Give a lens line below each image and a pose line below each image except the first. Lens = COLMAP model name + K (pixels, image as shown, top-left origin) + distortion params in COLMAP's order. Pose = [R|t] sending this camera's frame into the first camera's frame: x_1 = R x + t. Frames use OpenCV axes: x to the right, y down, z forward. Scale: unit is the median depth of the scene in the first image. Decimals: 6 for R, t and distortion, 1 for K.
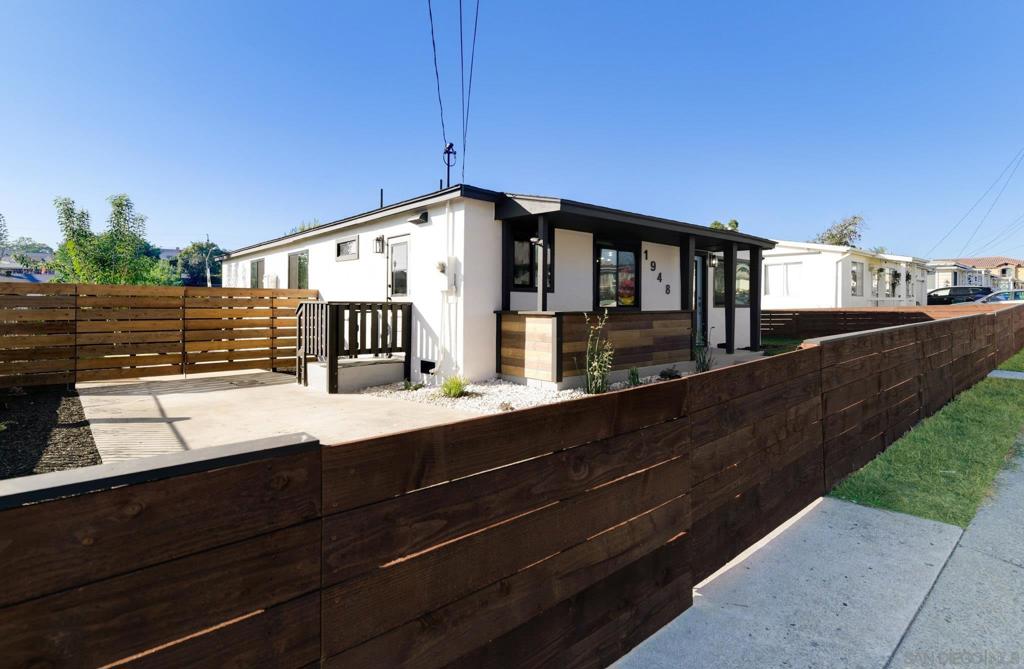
lens RADIAL K [[446.8, 0, 510.3], [0, 446.8, 323.0], [0, 0, 1]] dist [0.000256, 0.000245]
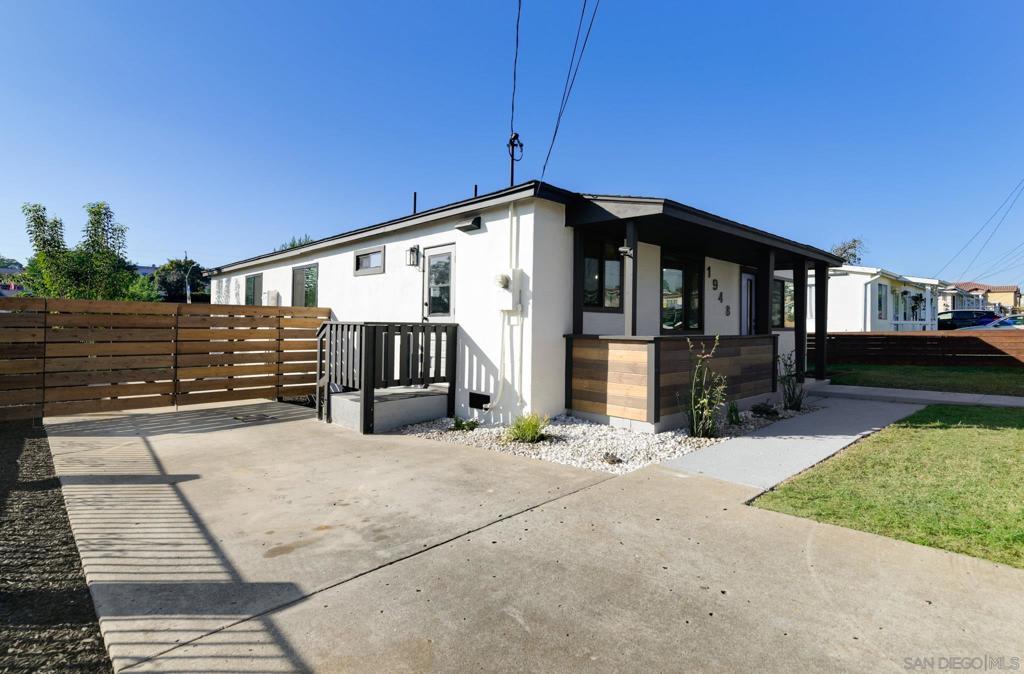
lens RADIAL K [[443.1, 0, 512.0], [0, 443.1, 337.0], [0, 0, 1]] dist [-0.001113, -0.000453]
pose [[0.999147, 0.005466, 0.040932, -0.150324], [-0.004901, 0.999891, -0.013900, -0.009476], [-0.041003, 0.013687, 0.999065, 0.155319]]
